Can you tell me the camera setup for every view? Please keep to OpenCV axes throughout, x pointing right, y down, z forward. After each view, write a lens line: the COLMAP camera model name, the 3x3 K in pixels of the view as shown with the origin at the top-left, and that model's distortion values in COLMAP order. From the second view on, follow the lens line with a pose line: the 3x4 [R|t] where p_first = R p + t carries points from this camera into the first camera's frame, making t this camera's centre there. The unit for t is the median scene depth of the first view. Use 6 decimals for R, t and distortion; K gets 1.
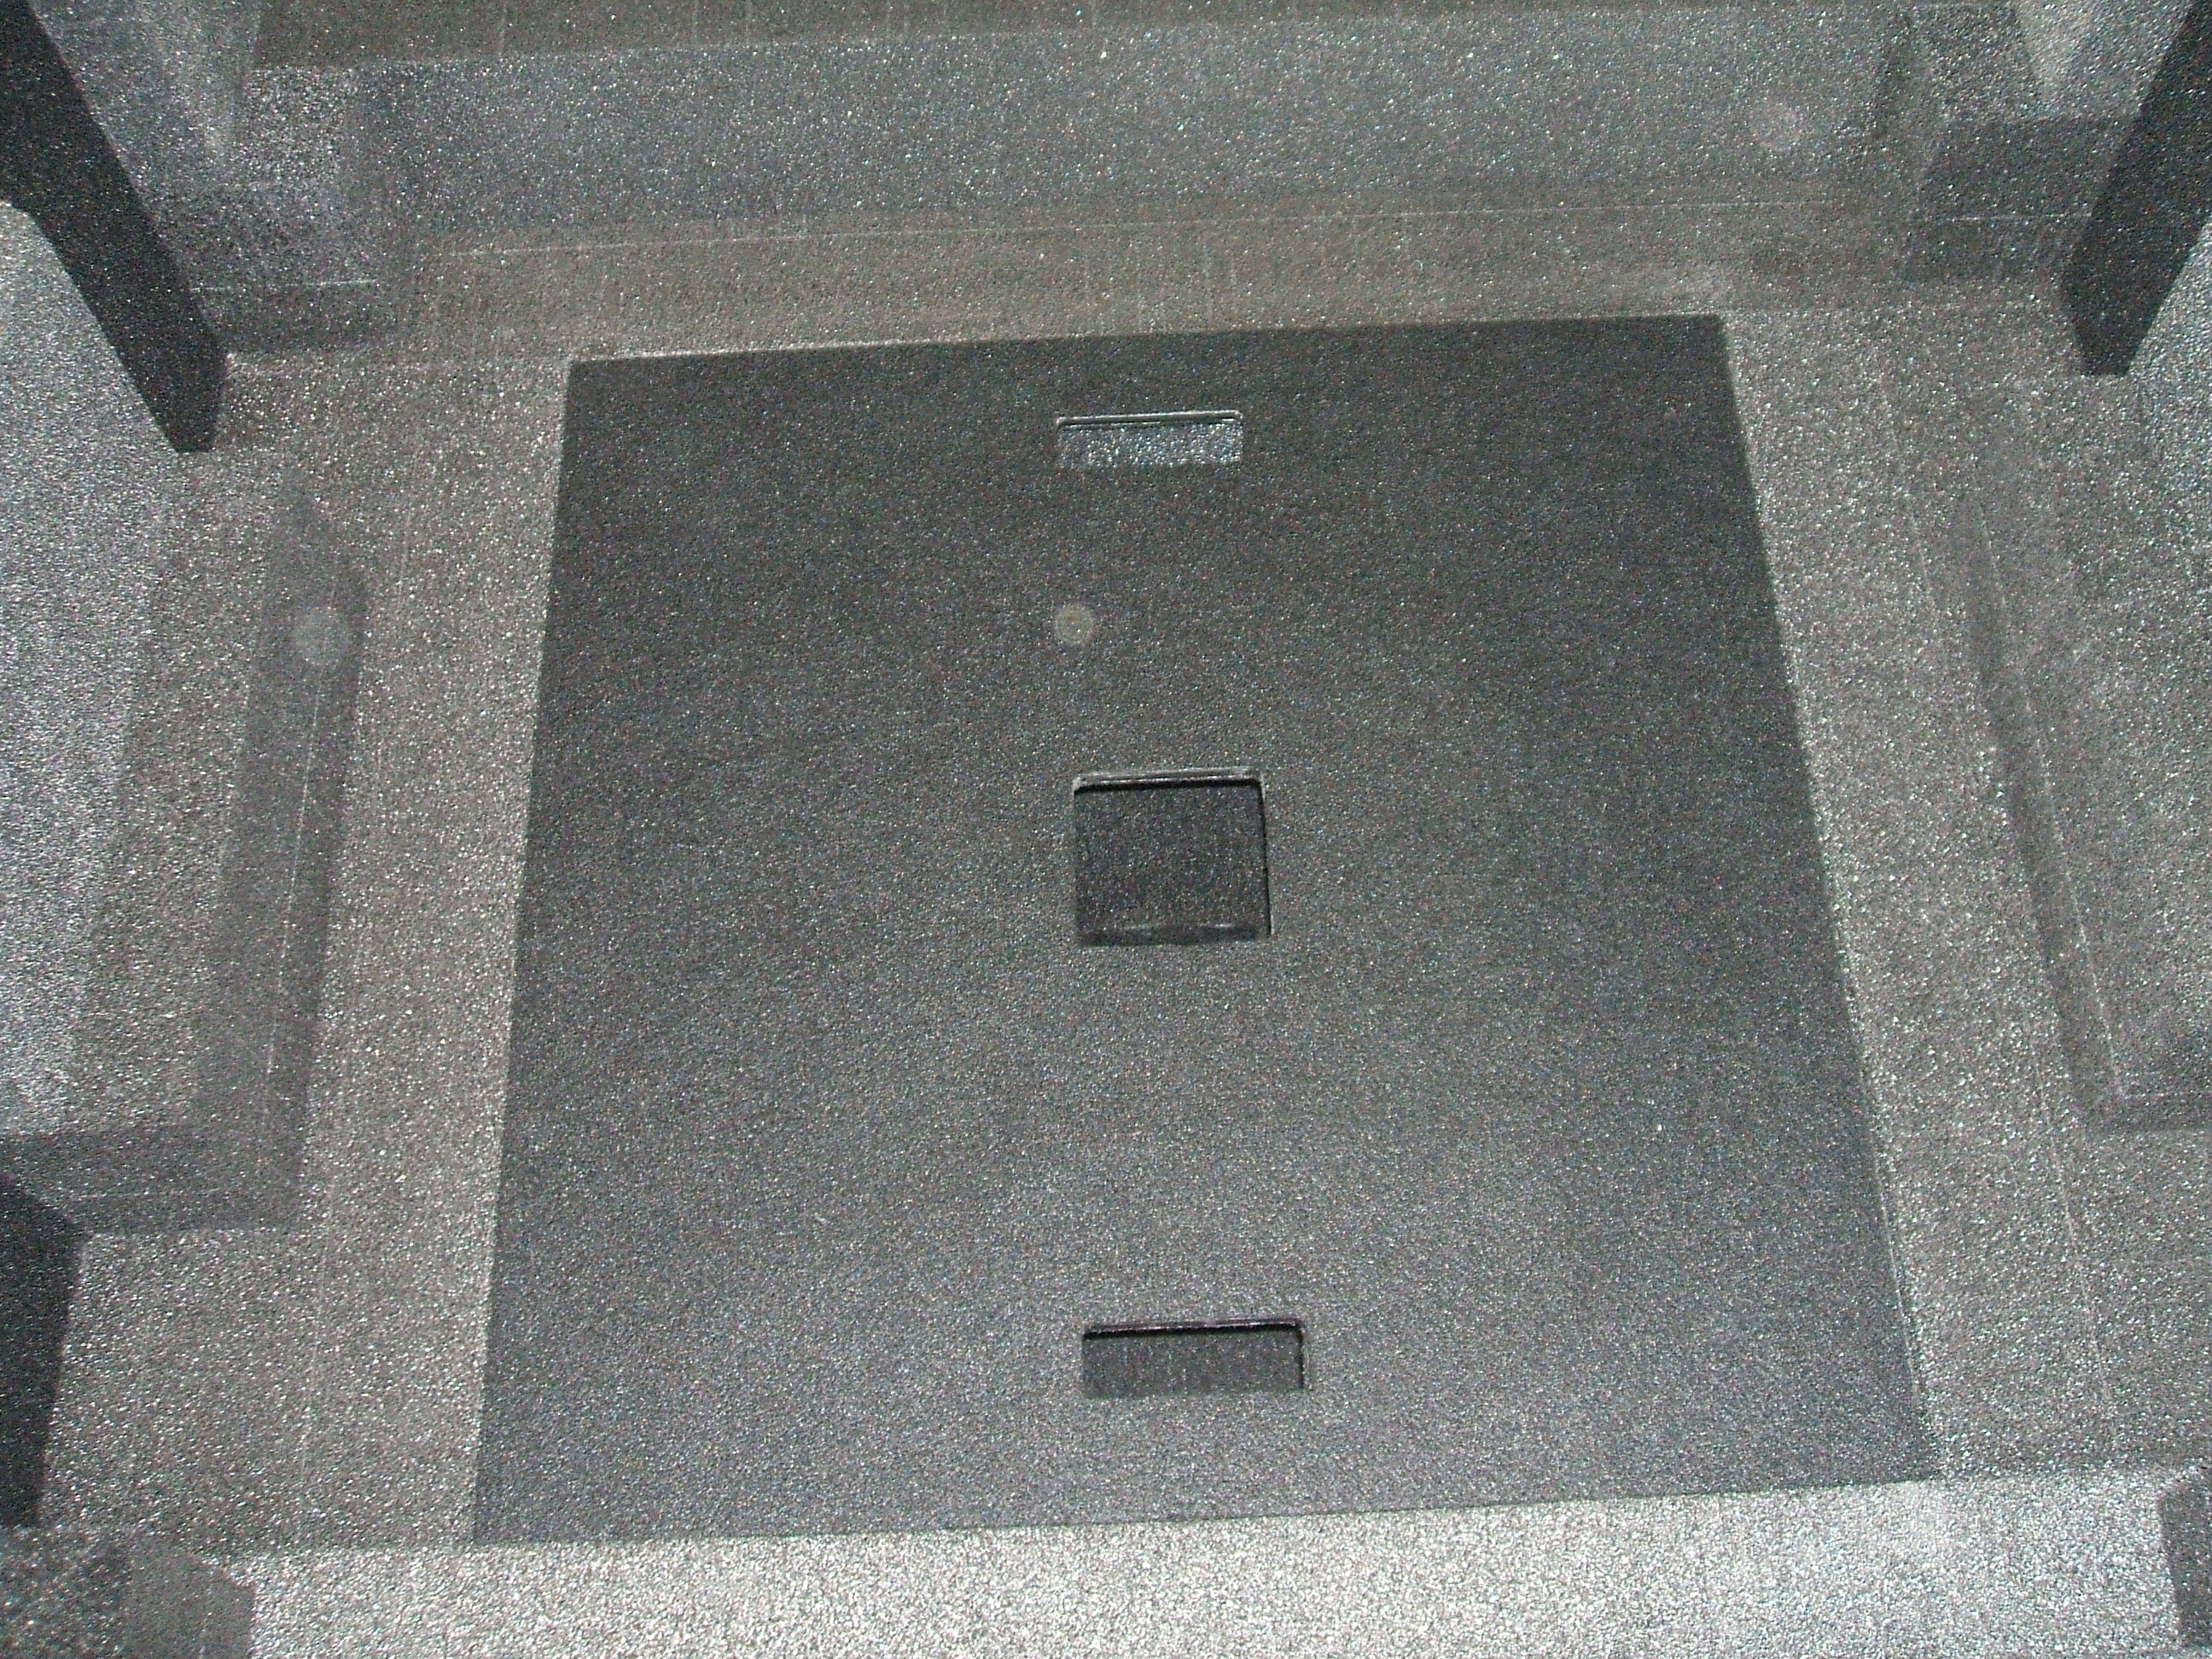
lens RADIAL K [[2449.8, 0, 1170.2], [0, 2449.8, 824.7], [0, 0, 1]] dist [-0.167496, 0.221494]
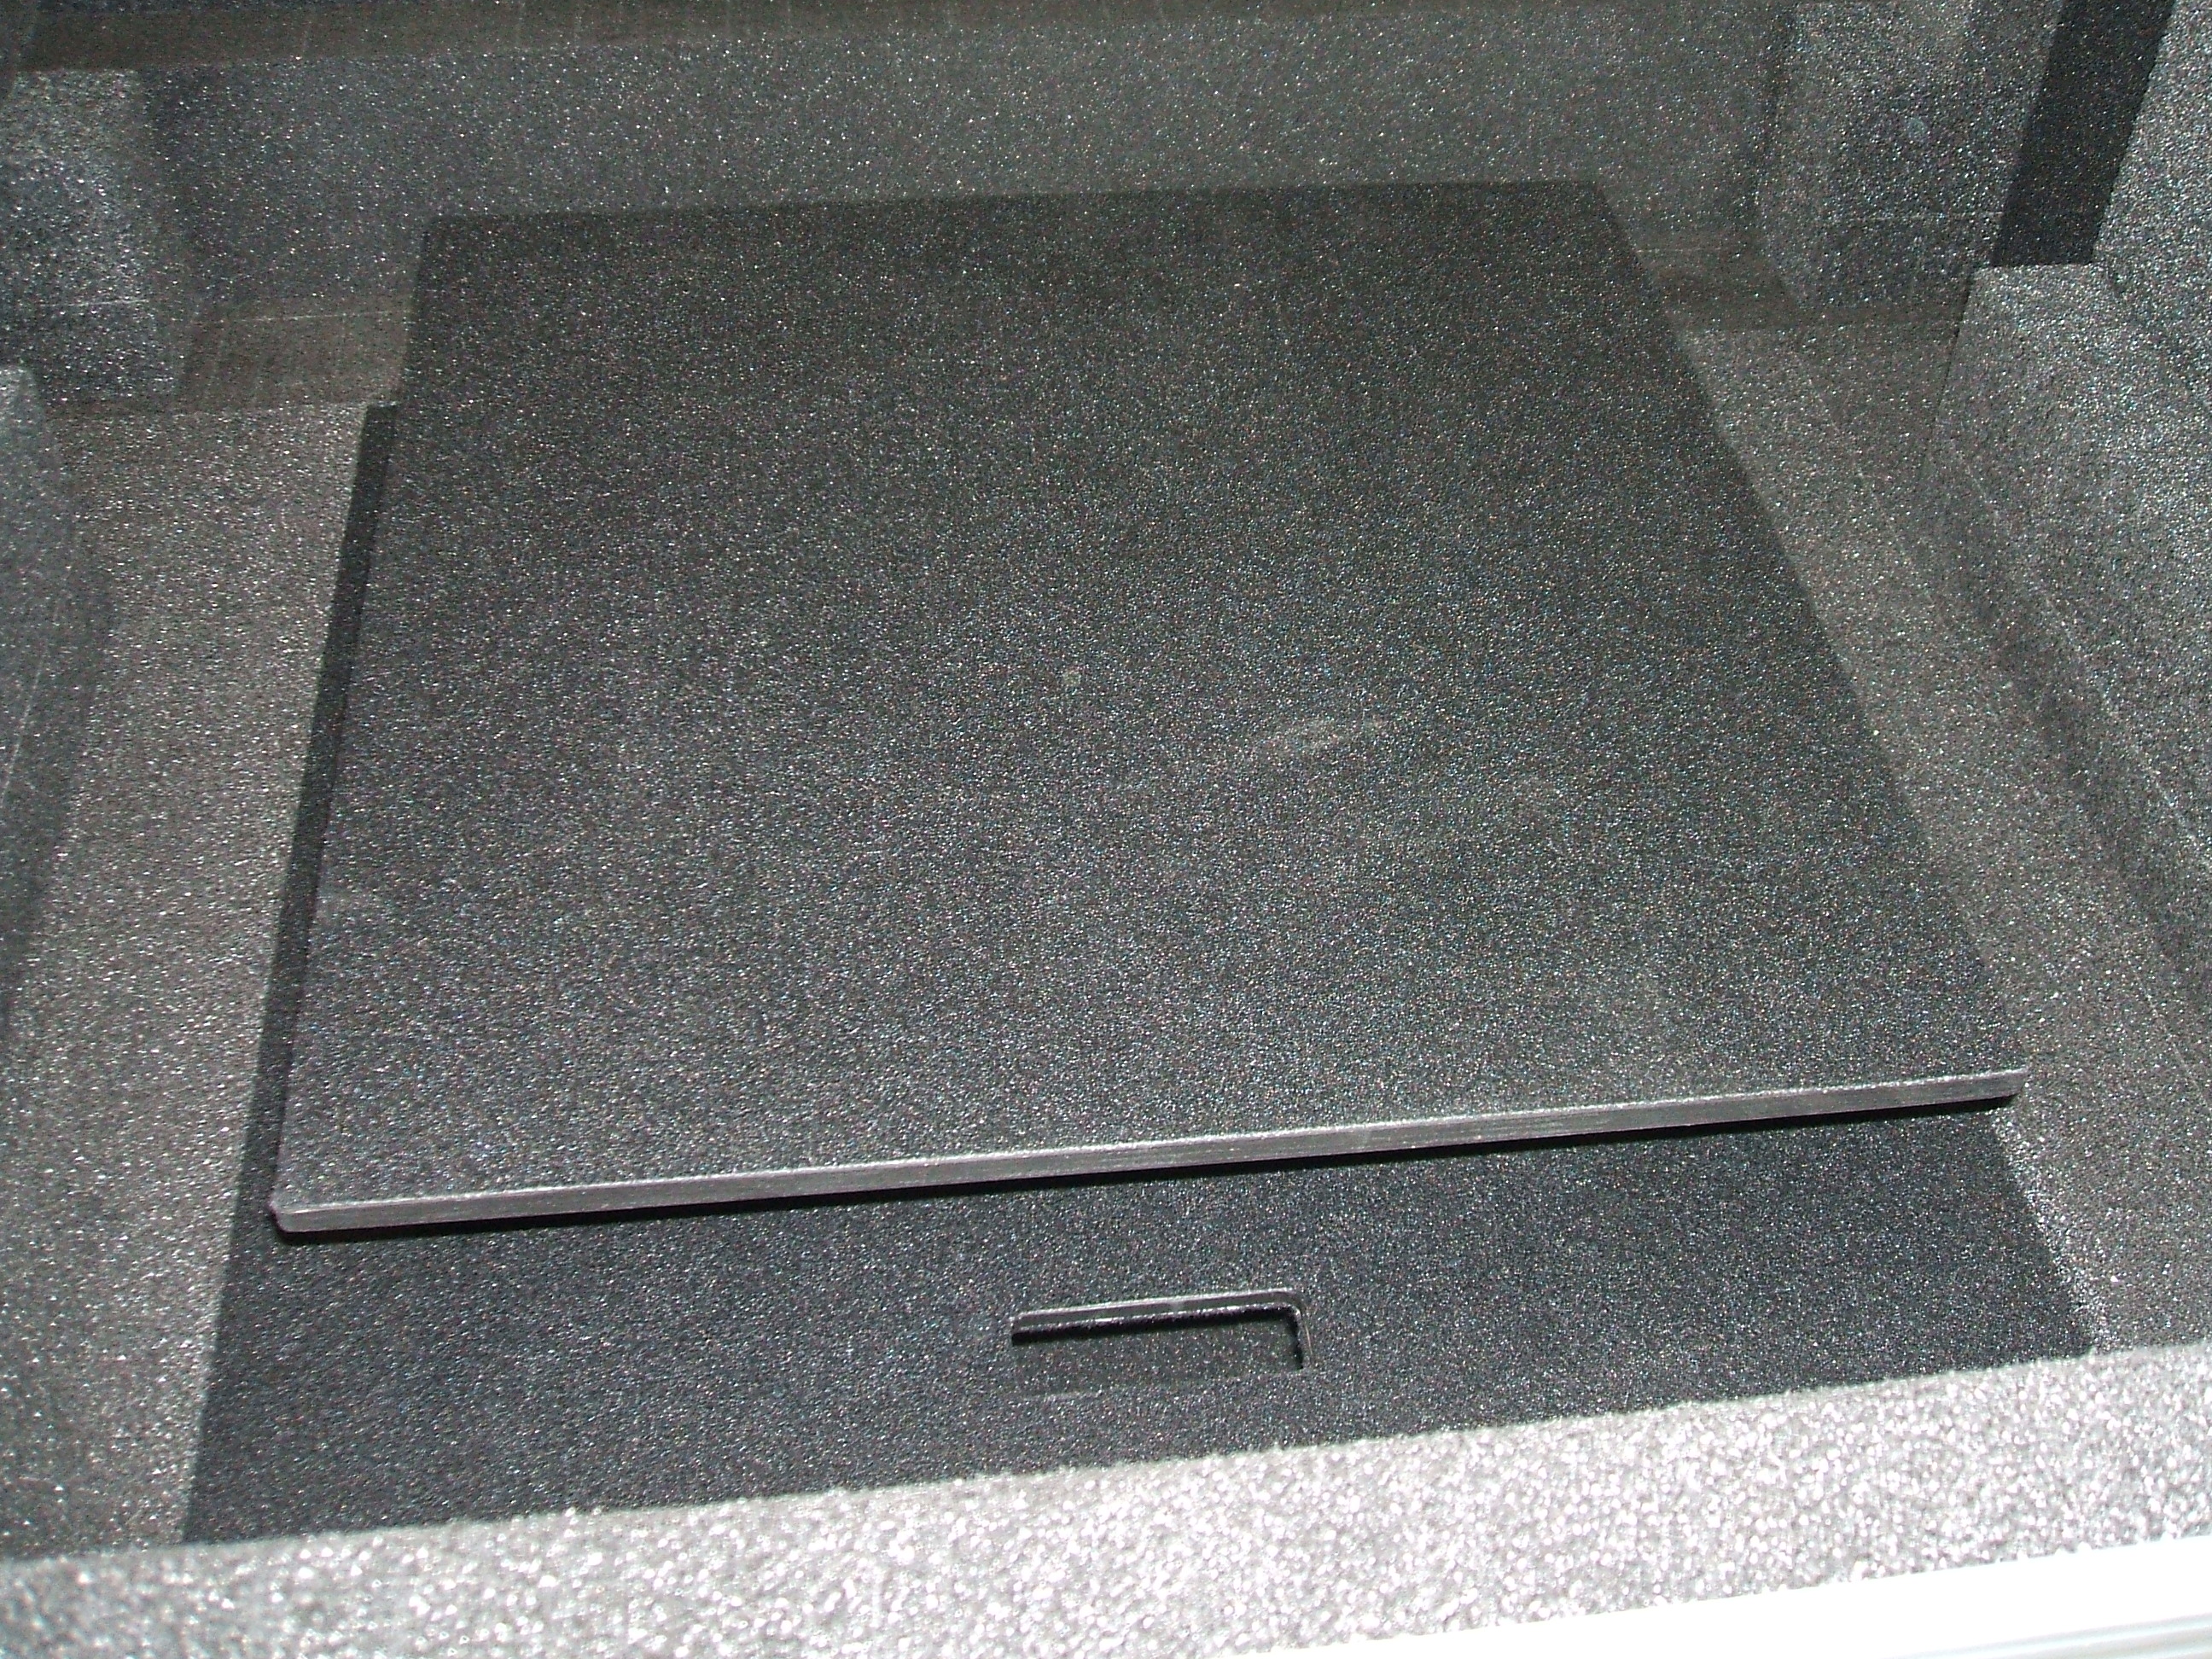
lens RADIAL K [[2449.8, 0, 1170.2], [0, 2449.8, 824.7], [0, 0, 1]] dist [-0.167496, 0.221494]
pose [[0.995161, -0.036521, 0.091214, -0.046058], [0.062321, 0.952330, -0.298637, 0.268508], [-0.075959, 0.302876, 0.949998, 0.211590]]
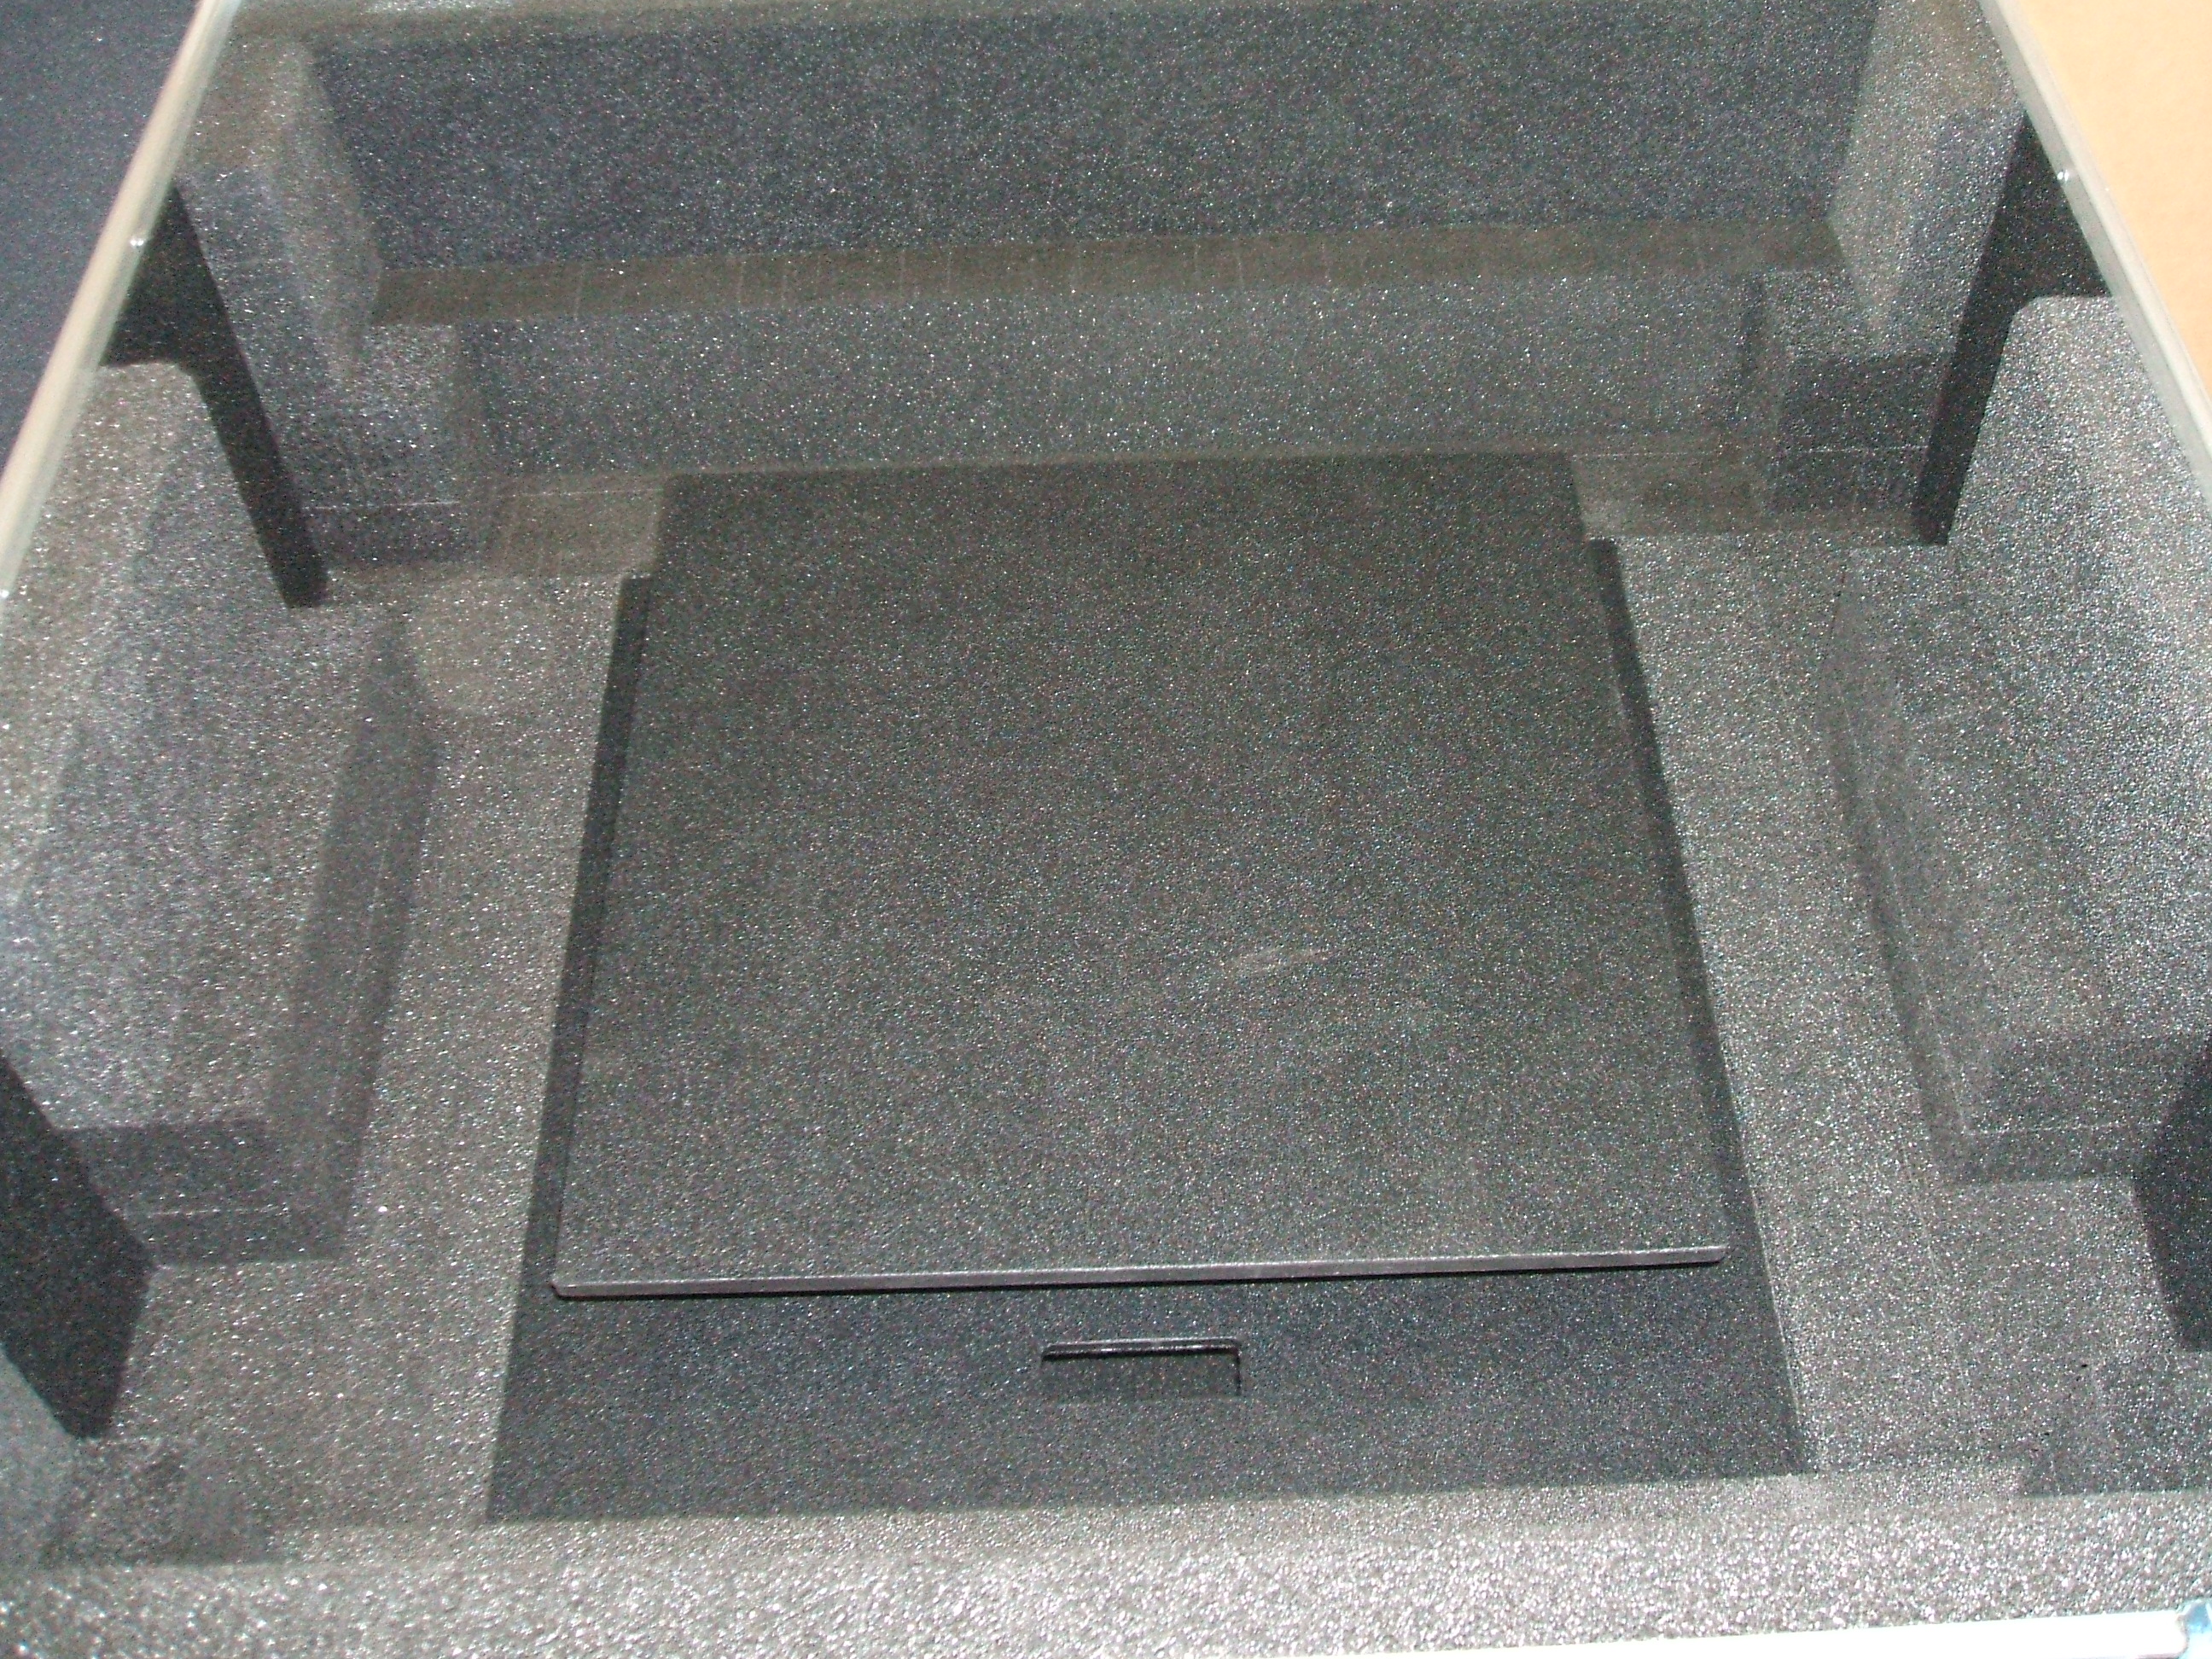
lens RADIAL K [[2449.8, 0, 1170.2], [0, 2449.8, 824.7], [0, 0, 1]] dist [-0.167496, 0.221494]
pose [[0.999915, 0.000355, -0.013026, 0.034611], [-0.003096, 0.977468, -0.211062, 0.192787], [0.012657, 0.211085, 0.977386, -0.126644]]
